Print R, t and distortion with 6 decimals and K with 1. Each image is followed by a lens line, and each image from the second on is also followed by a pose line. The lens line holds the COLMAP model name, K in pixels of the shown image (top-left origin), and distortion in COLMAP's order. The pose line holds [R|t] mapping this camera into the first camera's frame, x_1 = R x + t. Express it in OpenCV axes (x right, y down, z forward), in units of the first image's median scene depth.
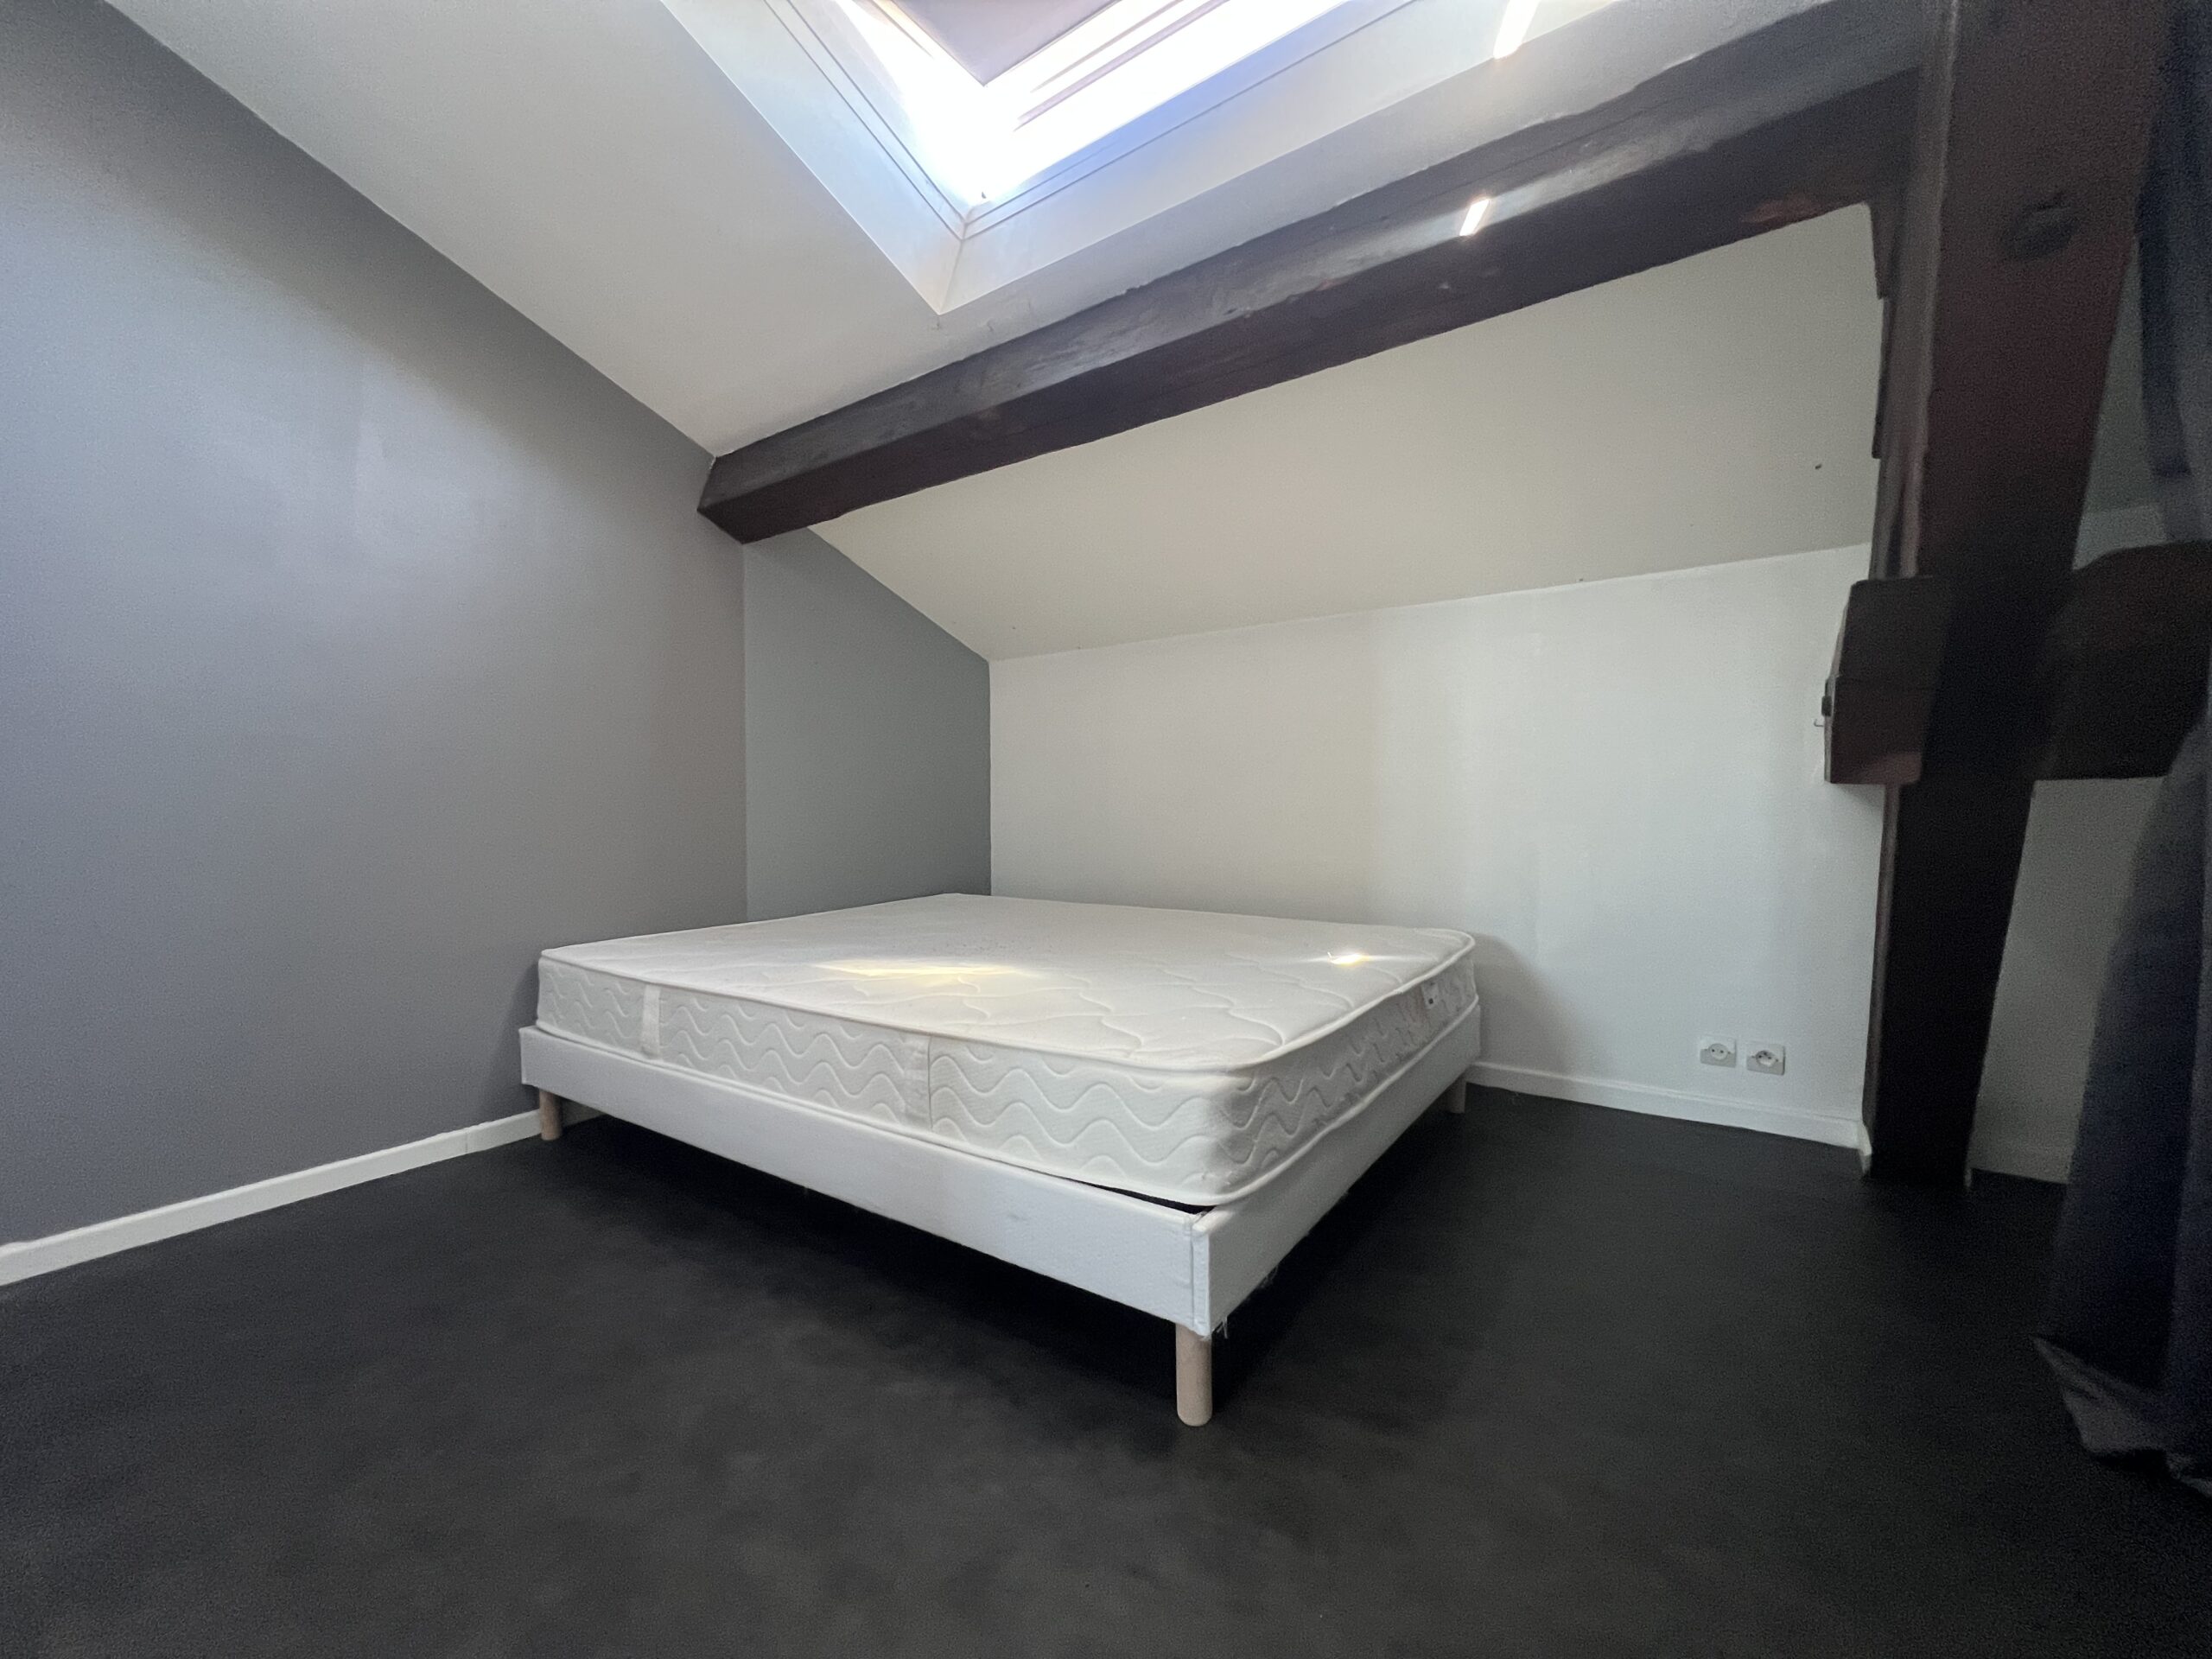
lens RADIAL K [[886.8, 0, 1106.0], [0, 886.8, 829.5], [0, 0, 1]] dist [0.000513, 0.000167]
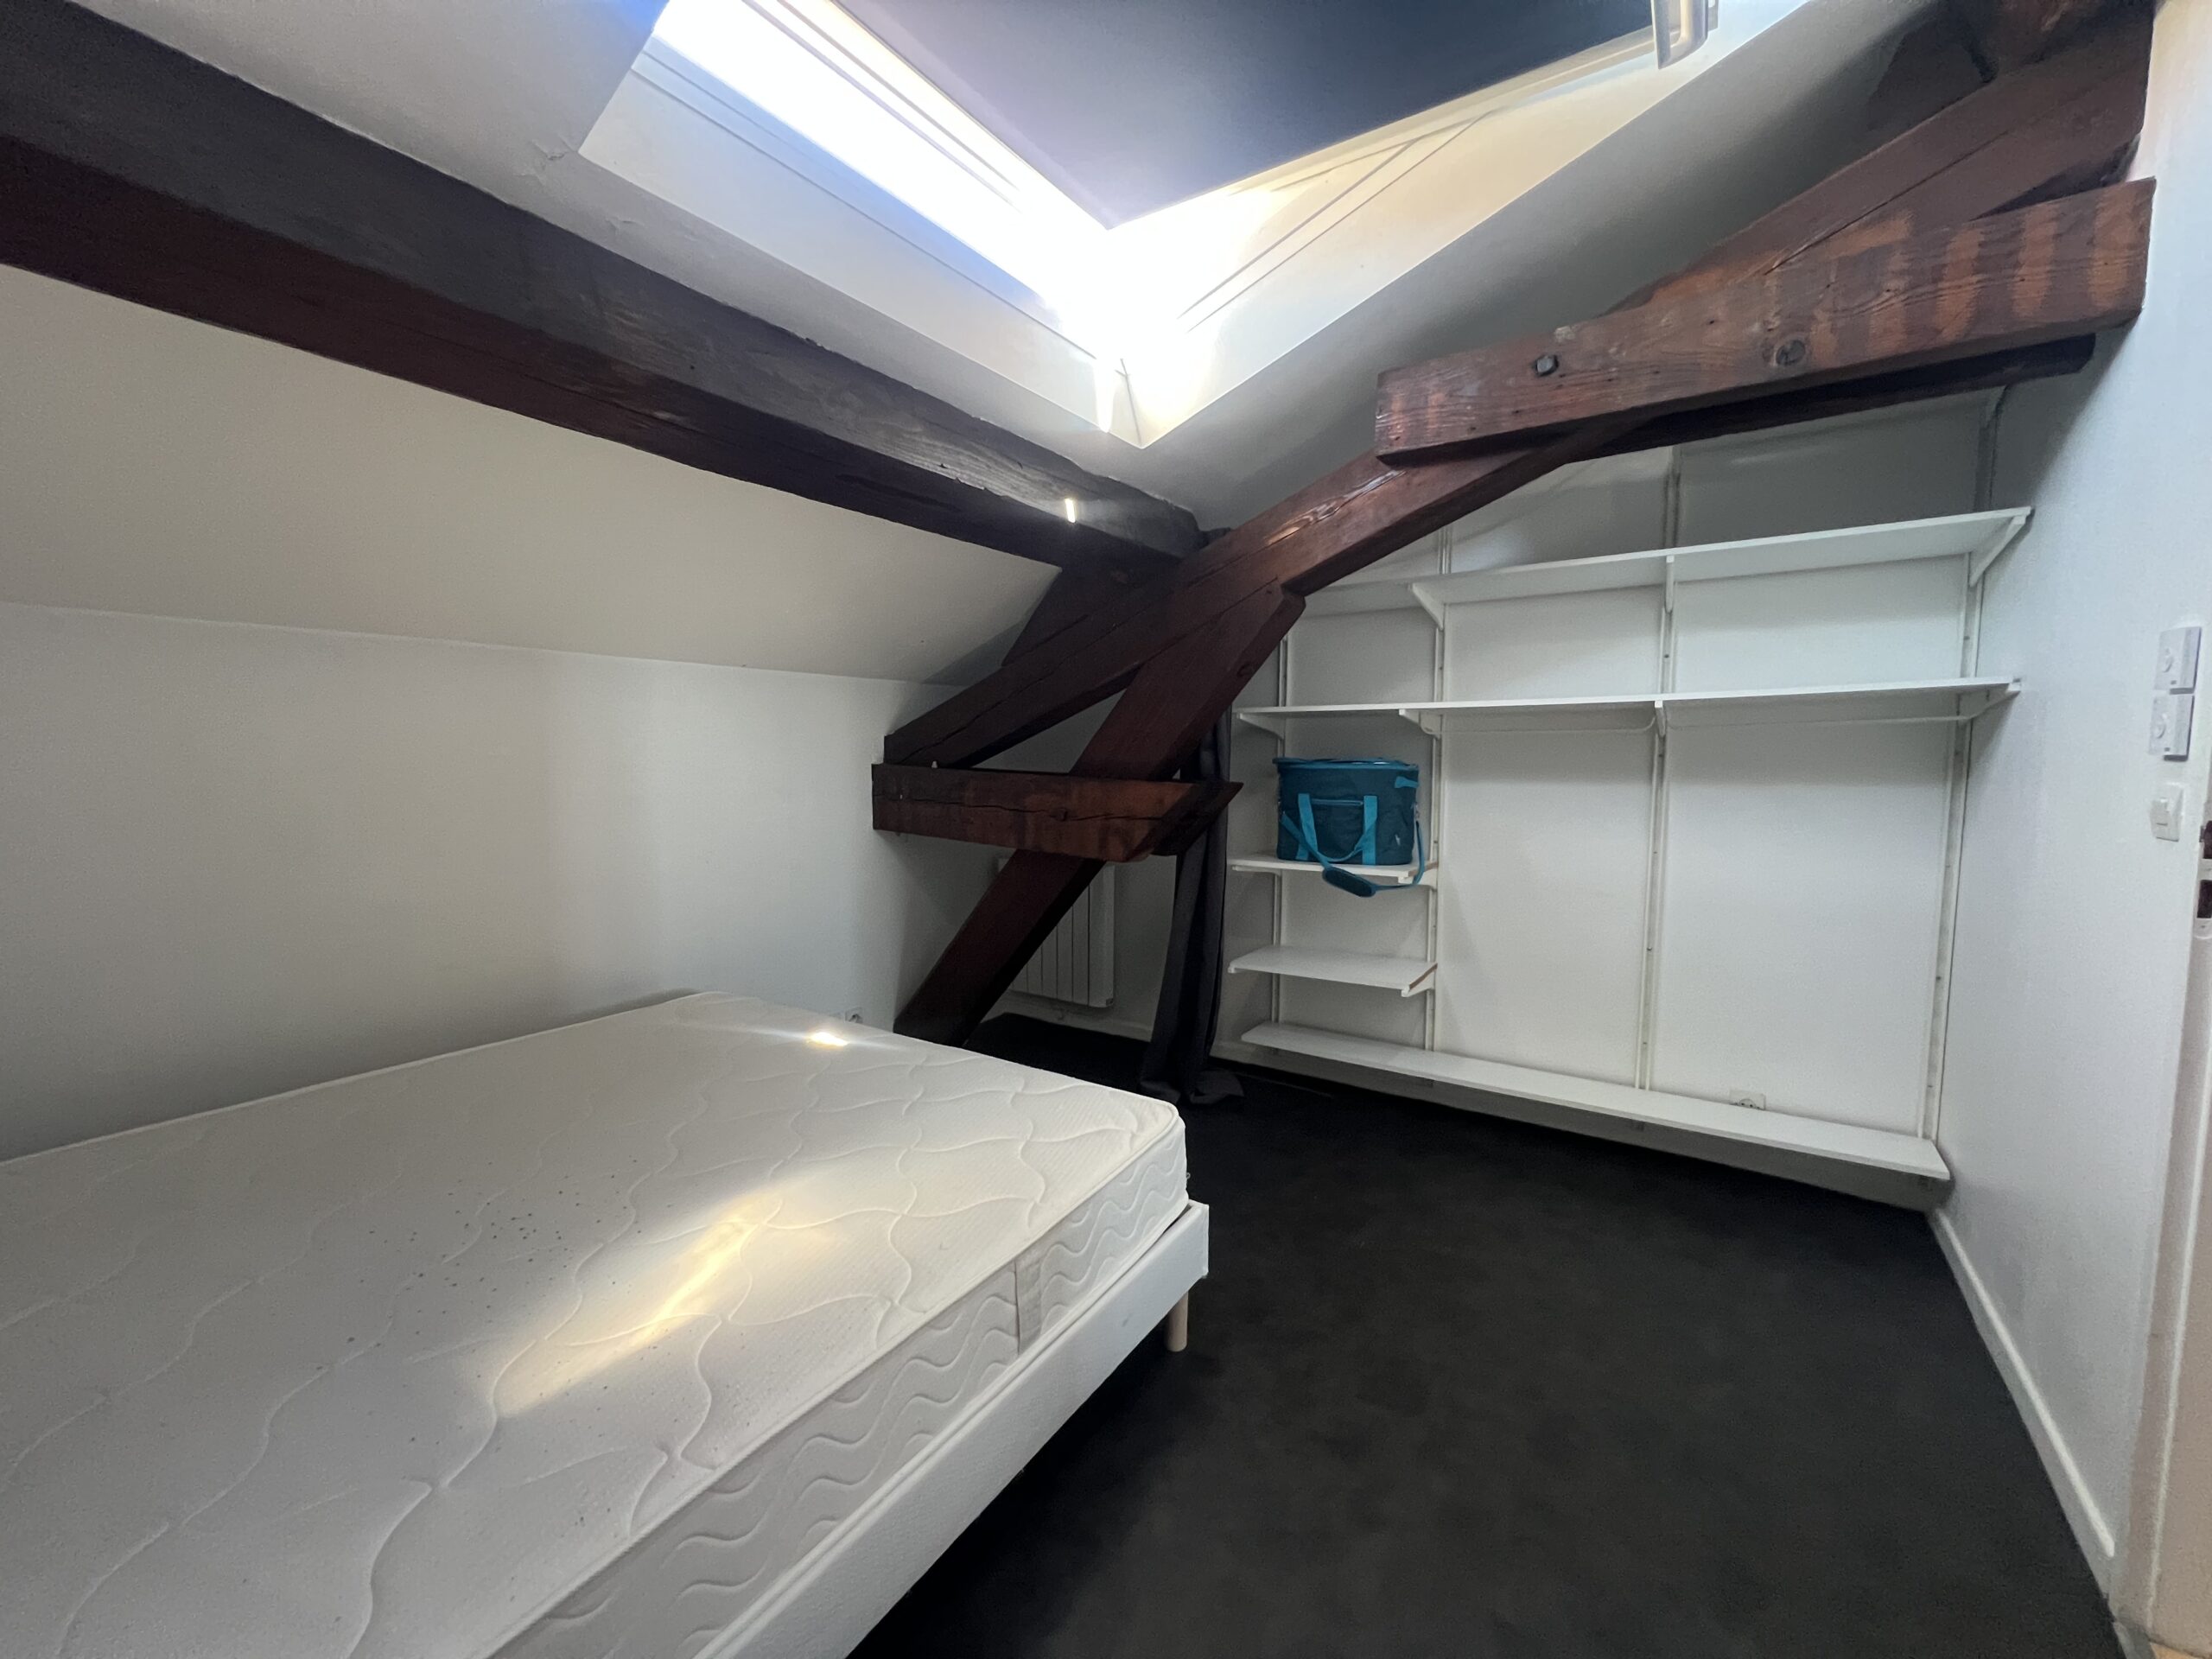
lens RADIAL K [[886.8, 0, 1106.0], [0, 886.8, 829.5], [0, 0, 1]] dist [0.000513, 0.000167]
pose [[-0.020591, -0.084585, 0.996204, -1.102681], [0.024067, 0.996084, 0.085072, -0.271171], [-0.999498, 0.025728, -0.018474, 0.959824]]
